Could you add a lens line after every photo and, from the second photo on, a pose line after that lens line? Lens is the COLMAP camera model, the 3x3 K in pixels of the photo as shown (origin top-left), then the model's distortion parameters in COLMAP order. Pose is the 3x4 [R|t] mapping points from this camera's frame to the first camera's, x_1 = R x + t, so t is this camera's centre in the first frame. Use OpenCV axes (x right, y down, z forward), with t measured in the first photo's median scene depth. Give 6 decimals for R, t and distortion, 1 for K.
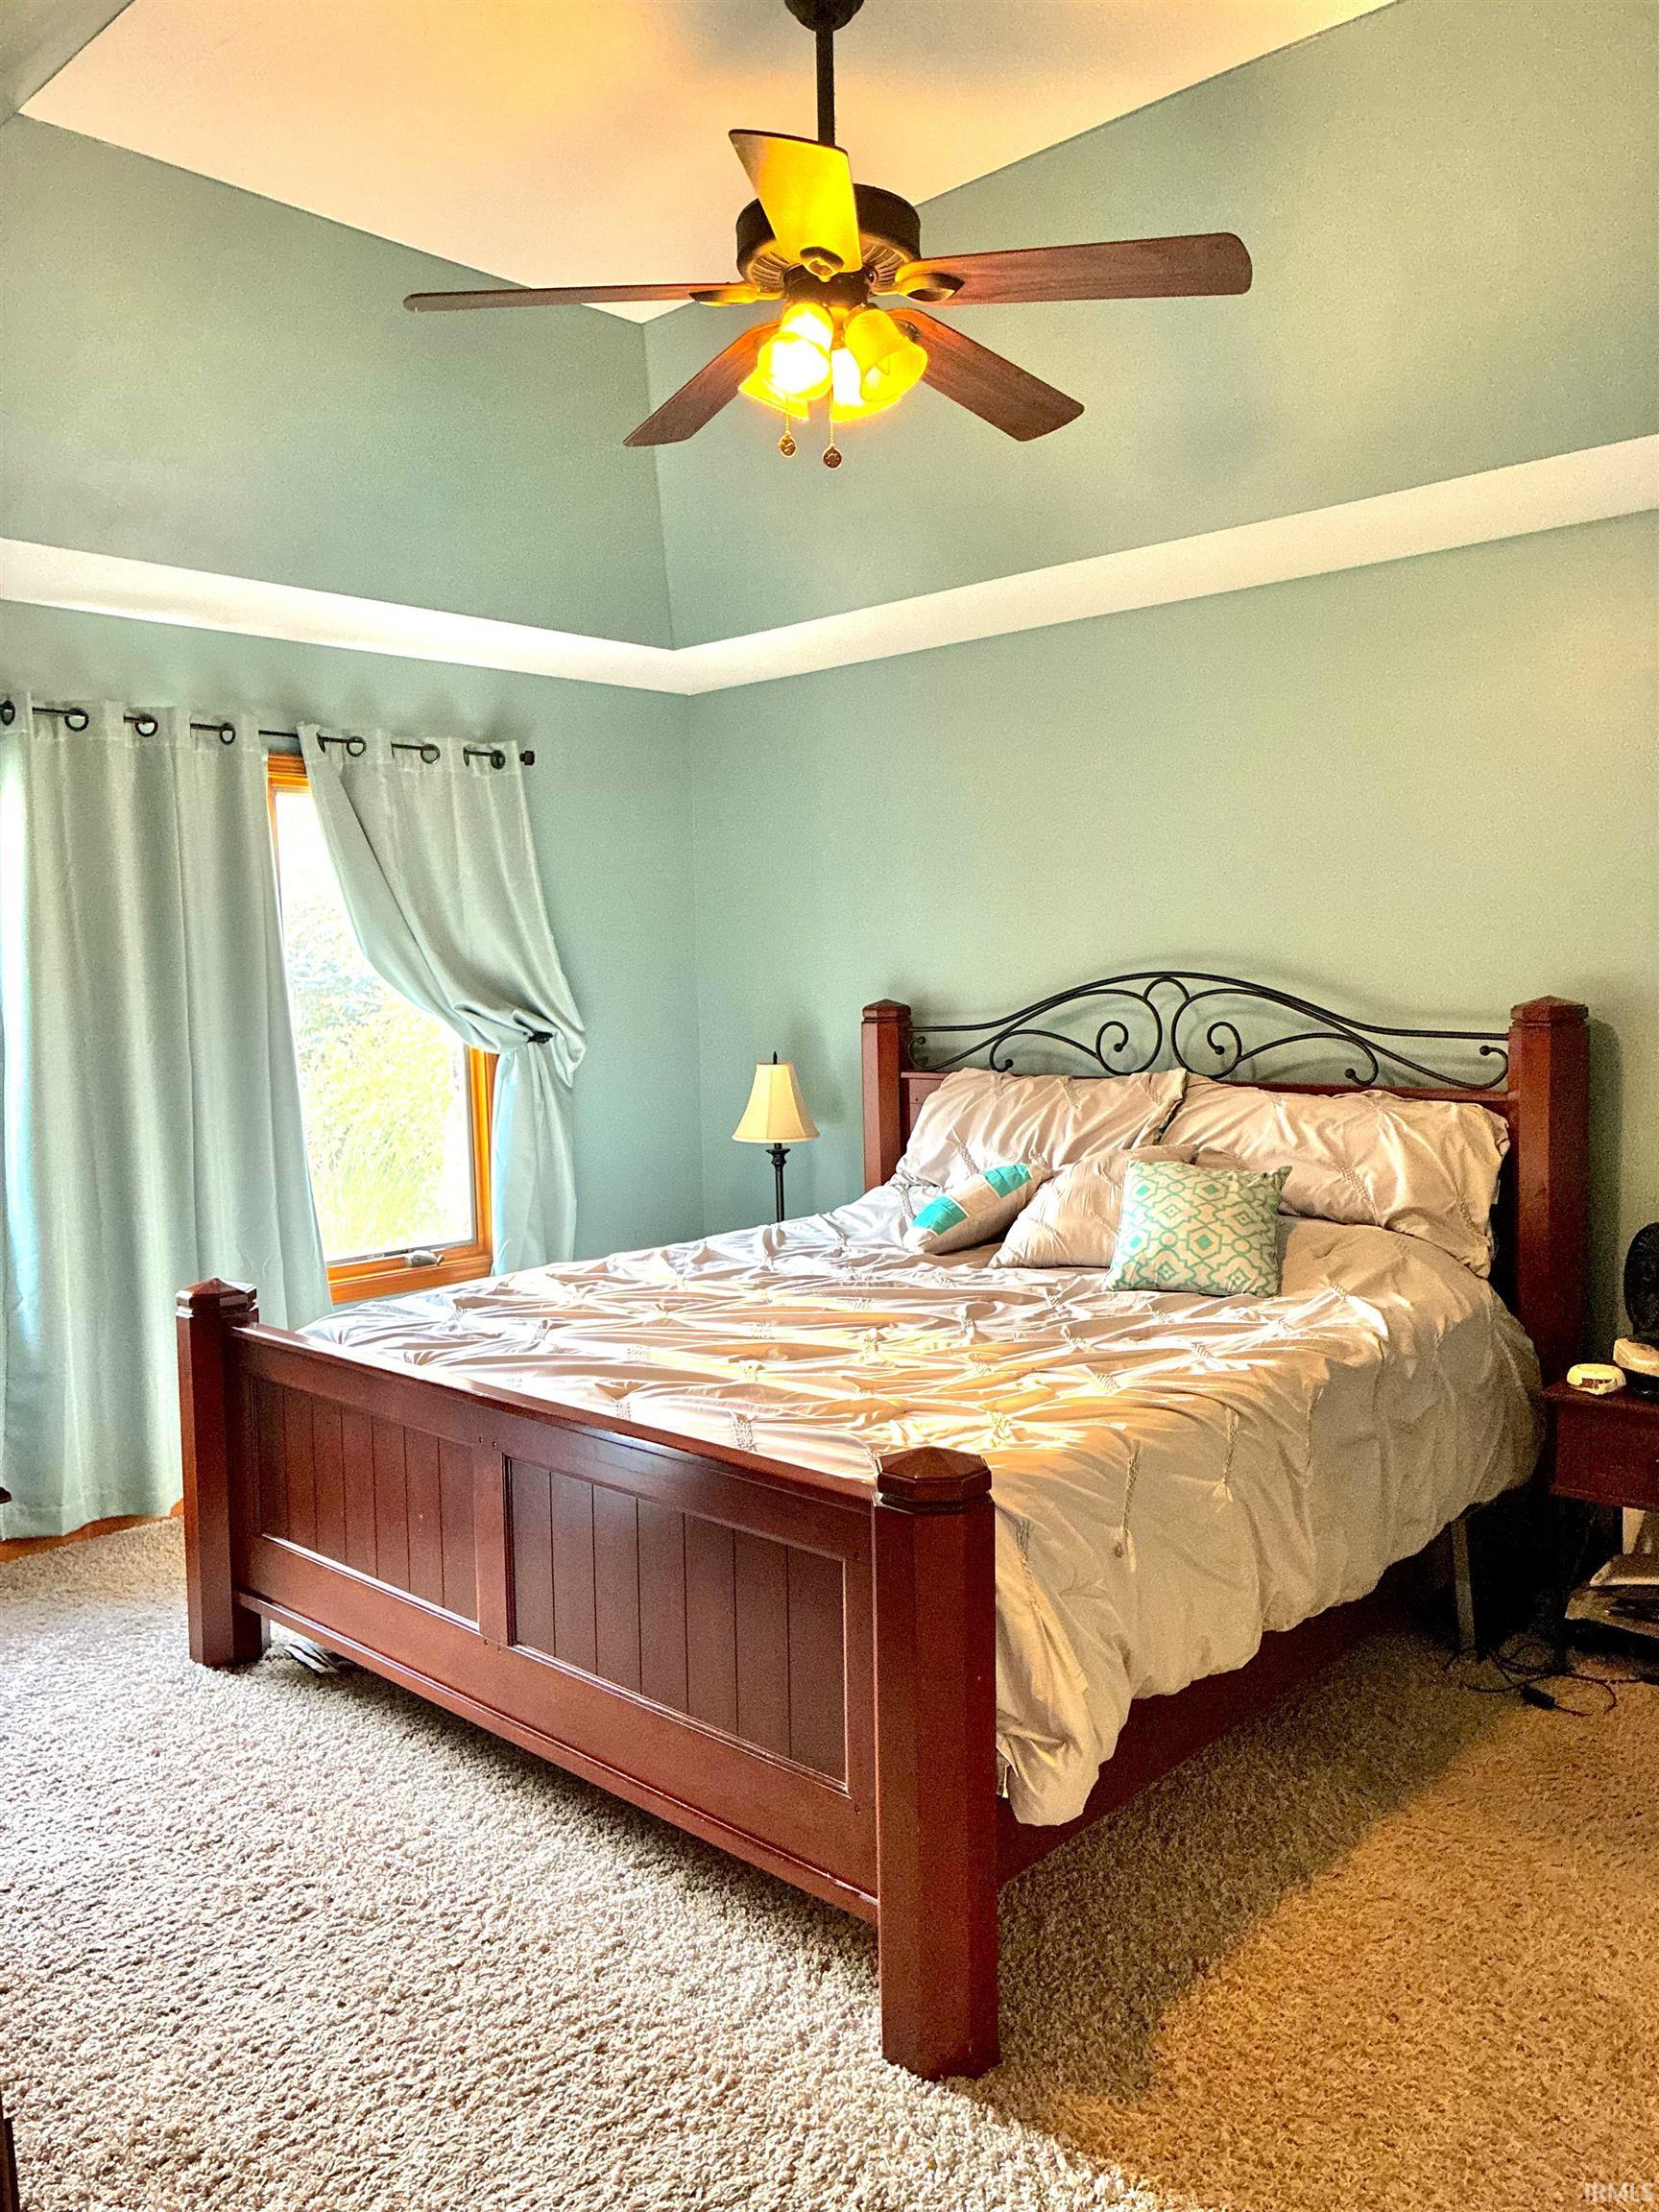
lens RADIAL K [[1684.0, 0, 826.1], [0, 1684.0, 1114.1], [0, 0, 1]] dist [0.021524, -0.009770]
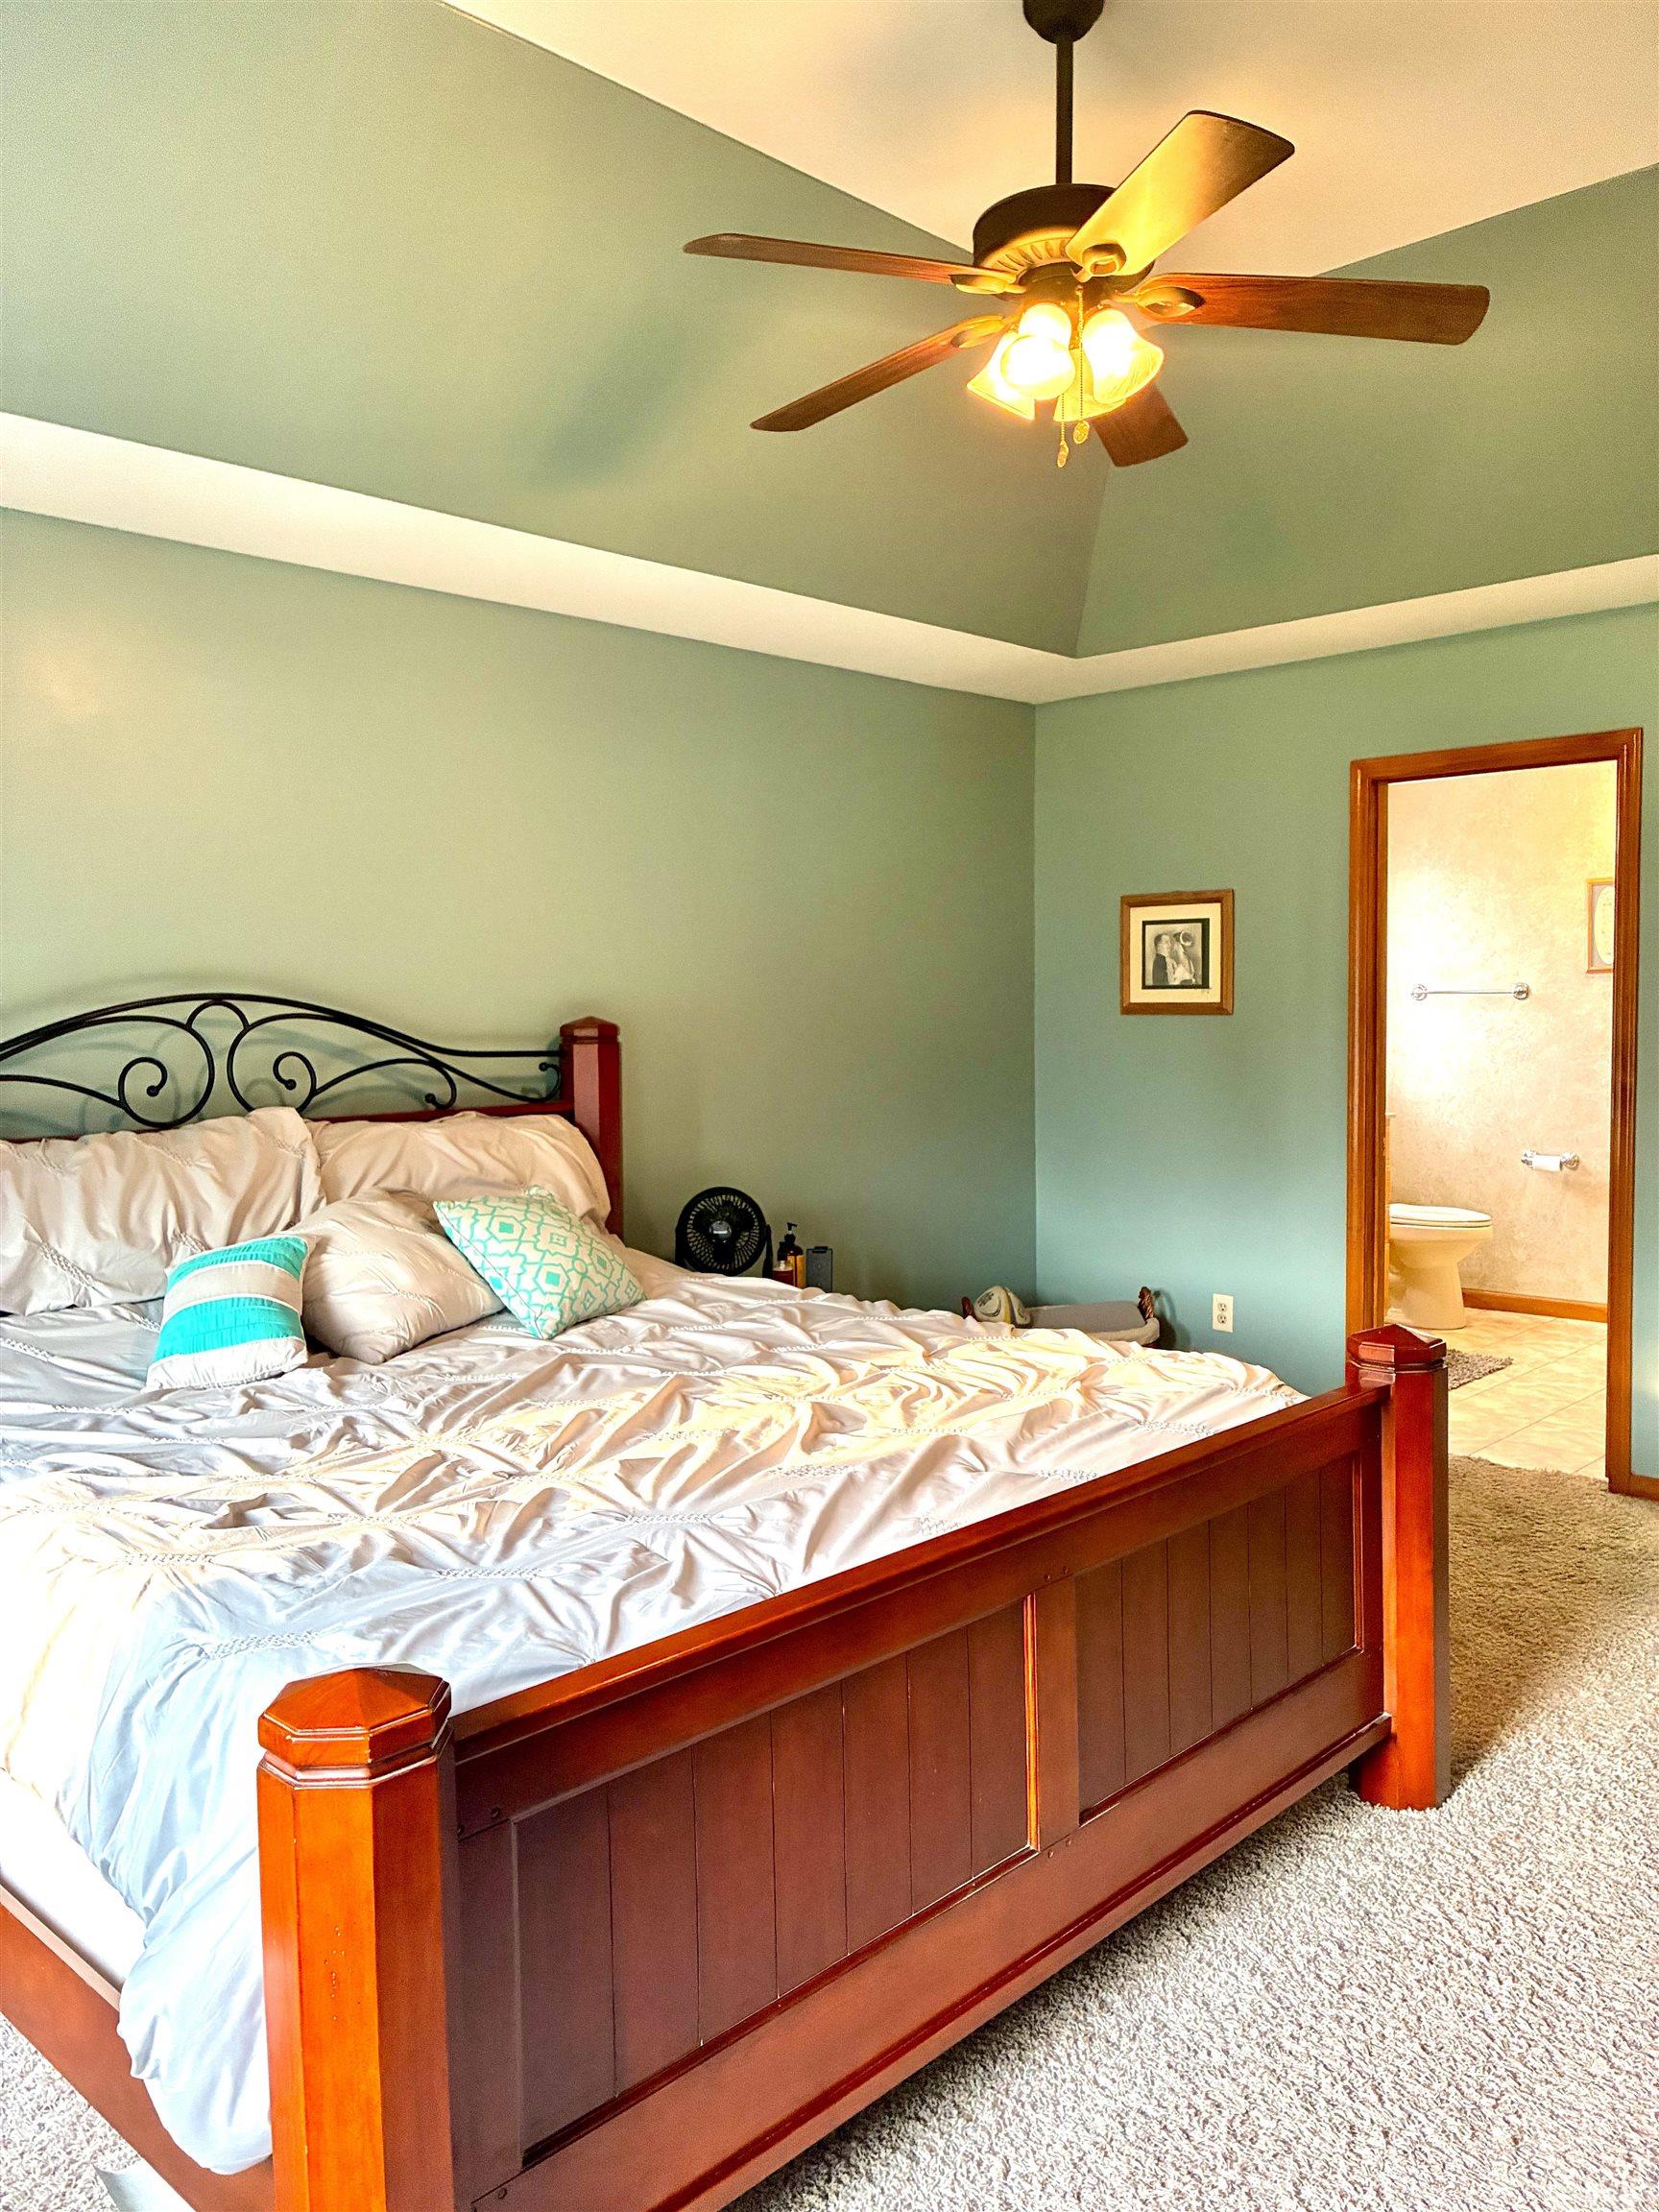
lens RADIAL K [[1684.0, 0, 825.4], [0, 1684.0, 1100.3], [0, 0, 1]] dist [0.021524, -0.009770]
pose [[0.000127, -0.050351, 0.998732, -0.621587], [0.090518, 0.994632, 0.050133, -0.047936], [-0.995895, 0.090397, 0.004684, 0.715447]]
